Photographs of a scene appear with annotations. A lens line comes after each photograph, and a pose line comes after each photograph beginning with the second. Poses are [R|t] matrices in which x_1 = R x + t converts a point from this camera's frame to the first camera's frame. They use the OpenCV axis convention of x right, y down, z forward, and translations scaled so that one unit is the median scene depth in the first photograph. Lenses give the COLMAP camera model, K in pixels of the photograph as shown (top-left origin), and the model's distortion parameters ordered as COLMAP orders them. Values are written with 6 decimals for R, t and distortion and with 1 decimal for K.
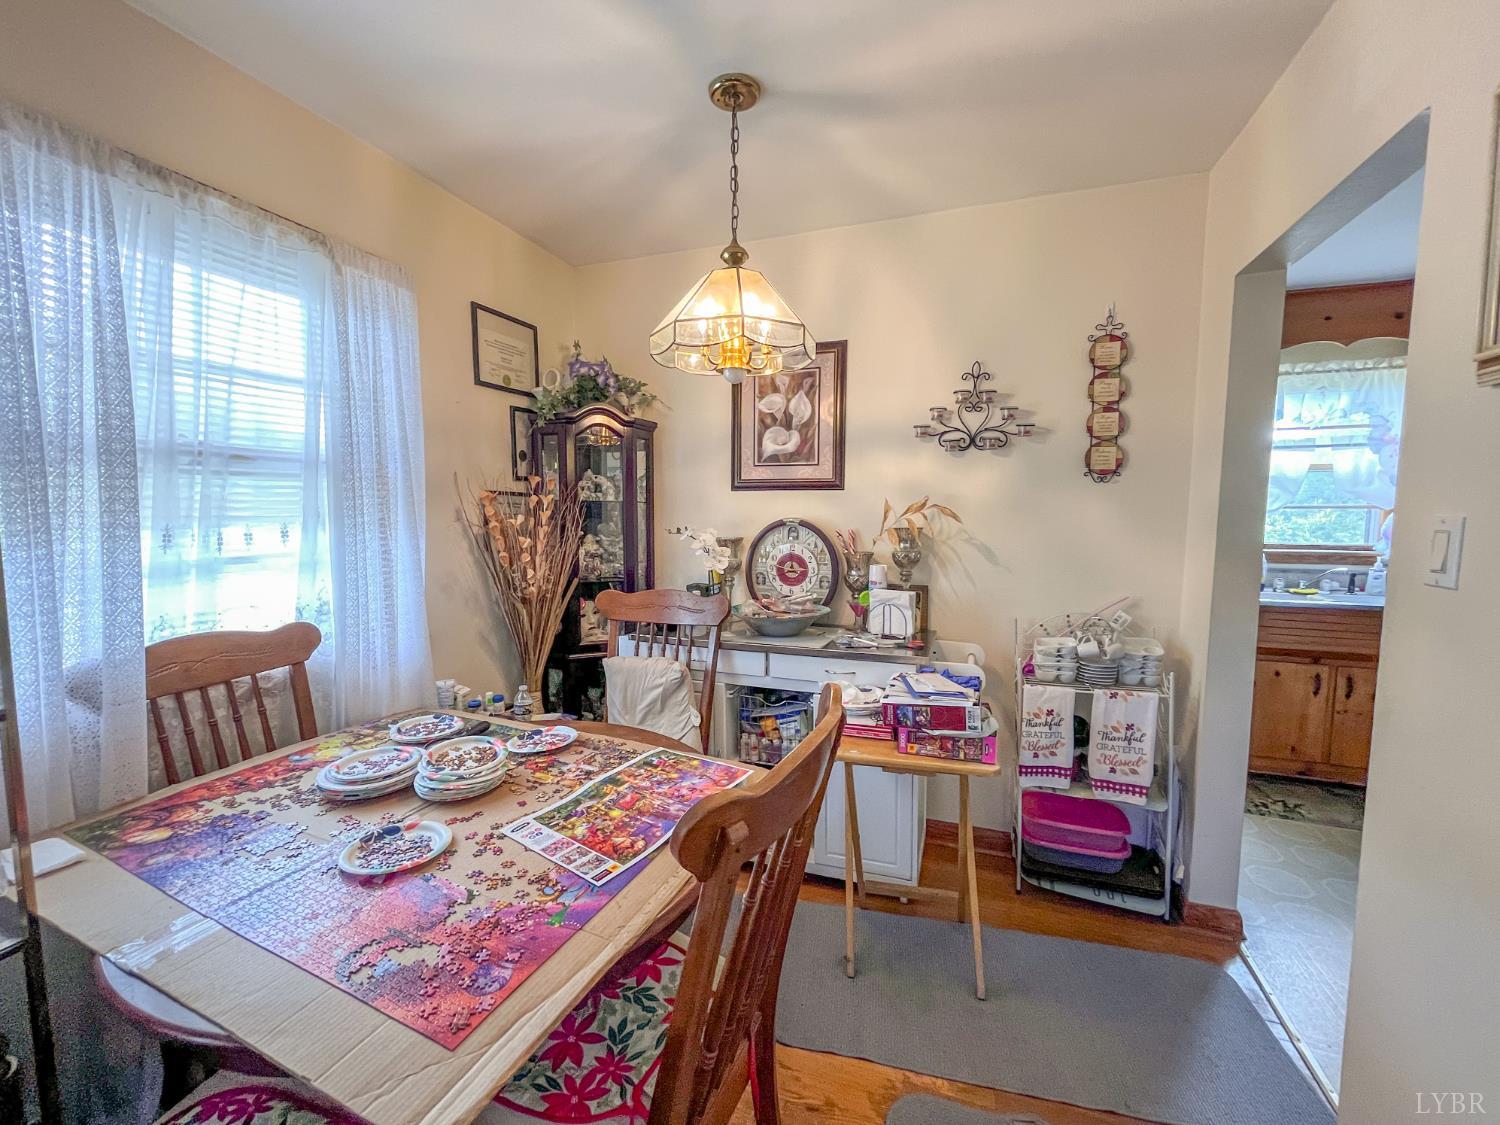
lens RADIAL K [[603.7, 0, 747.3], [0, 603.7, 562.0], [0, 0, 1]] dist [-0.000321, -0.000320]
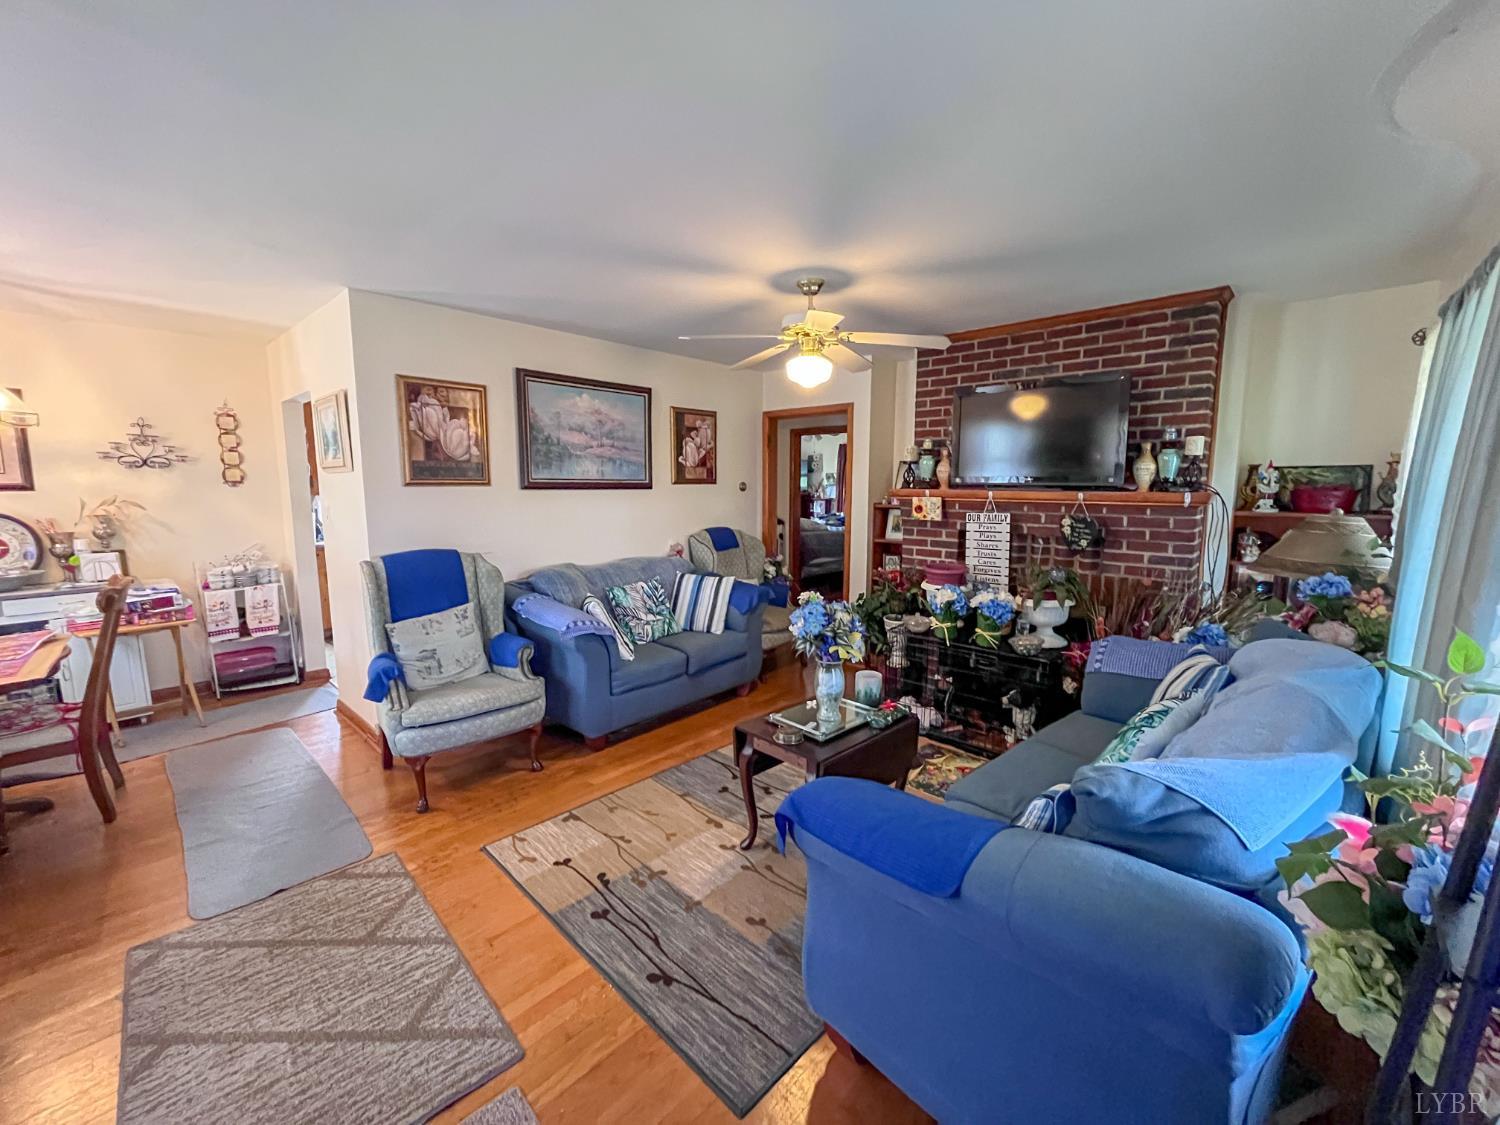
lens RADIAL K [[603.7, 0, 747.3], [0, 603.7, 562.0], [0, 0, 1]] dist [-0.000321, -0.000320]
pose [[0.378516, -0.121344, 0.917606, -0.641501], [0.080535, 0.991927, 0.097951, 0.055391], [-0.922085, 0.036824, 0.385233, -1.346258]]
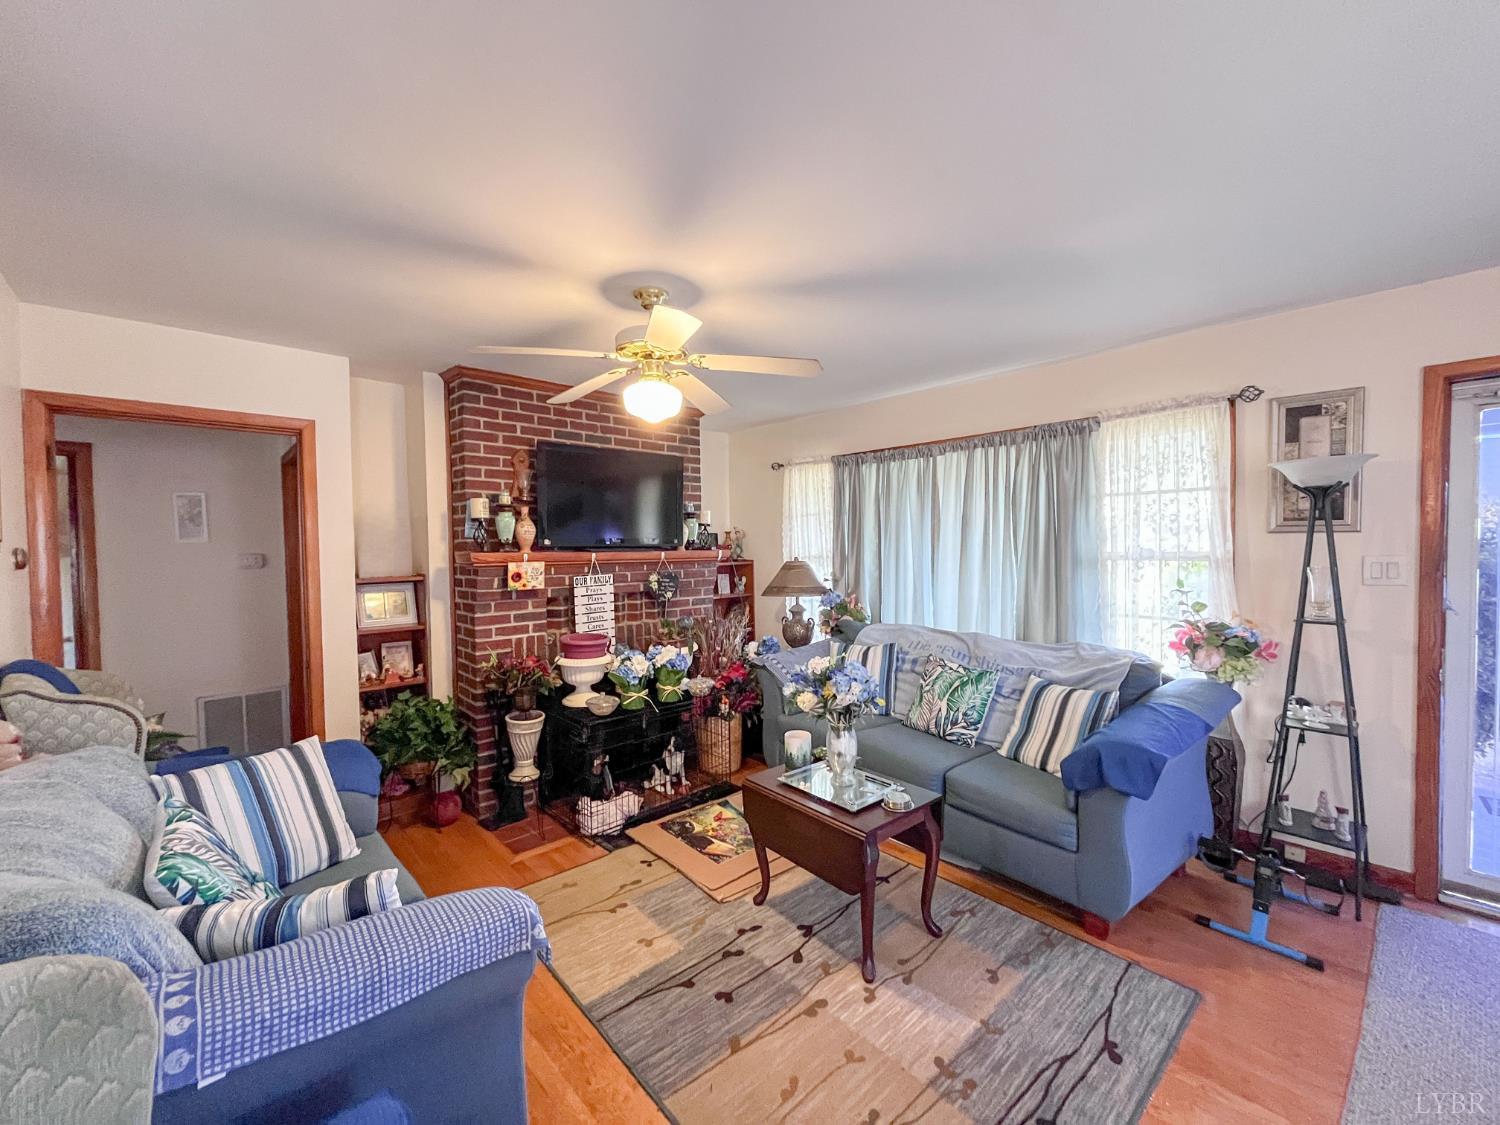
lens RADIAL K [[603.7, 0, 747.3], [0, 603.7, 562.0], [0, 0, 1]] dist [-0.000321, -0.000320]
pose [[-0.894006, -0.002462, 0.448048, 1.590054], [0.050137, 0.993155, 0.105497, -0.266661], [-0.445241, 0.116779, -0.887763, 2.642170]]
